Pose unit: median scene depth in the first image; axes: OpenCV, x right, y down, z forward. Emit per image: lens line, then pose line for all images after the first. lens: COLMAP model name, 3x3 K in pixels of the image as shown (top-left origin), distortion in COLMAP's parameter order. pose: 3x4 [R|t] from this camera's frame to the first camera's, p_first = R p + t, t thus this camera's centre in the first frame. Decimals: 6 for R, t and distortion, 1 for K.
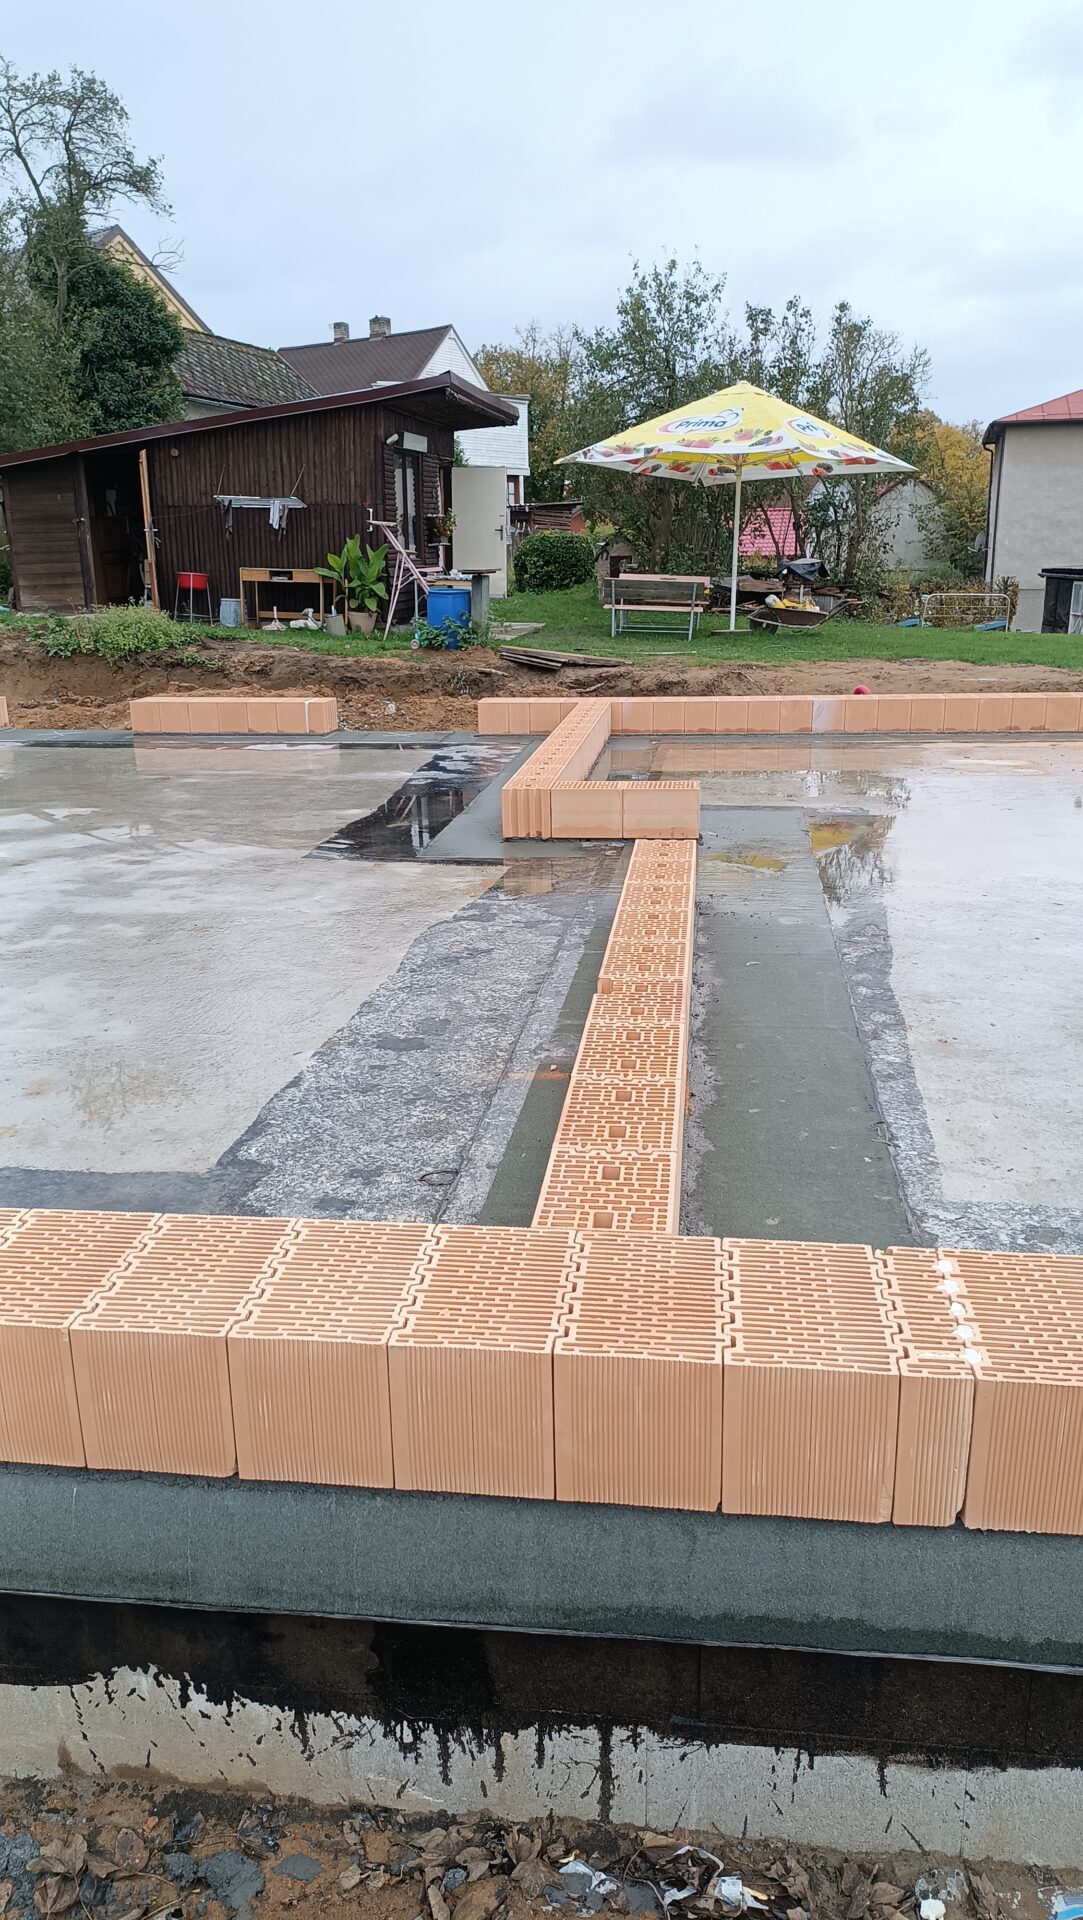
lens RADIAL K [[1382.4, 0, 547.3], [0, 1382.4, 974.6], [0, 0, 1]] dist [0.054549, -0.066152]
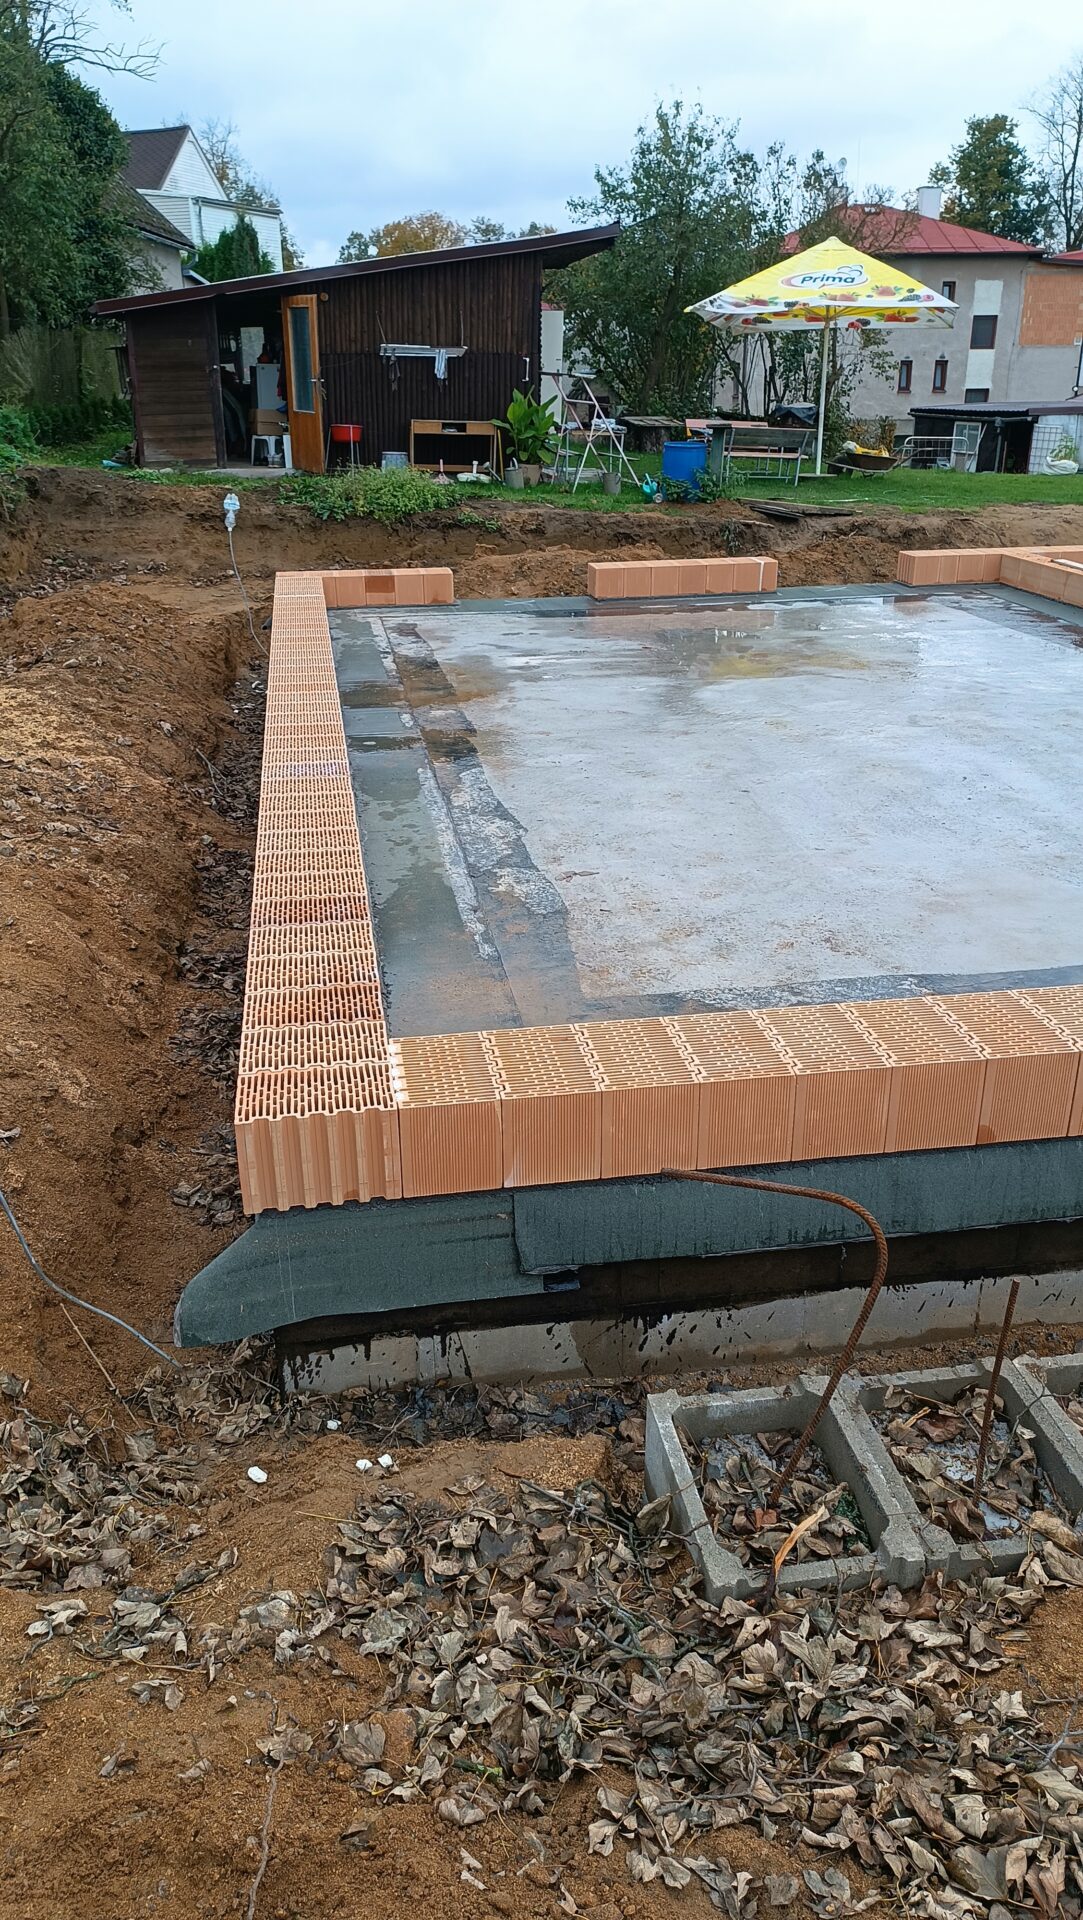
lens RADIAL K [[1382.4, 0, 539.0], [0, 1382.4, 959.1], [0, 0, 1]] dist [0.054549, -0.066152]
pose [[0.956656, -0.108475, 0.270265, -0.512317], [0.079293, 0.989999, 0.116678, -0.023222], [-0.280219, -0.090191, 0.955690, -0.012440]]
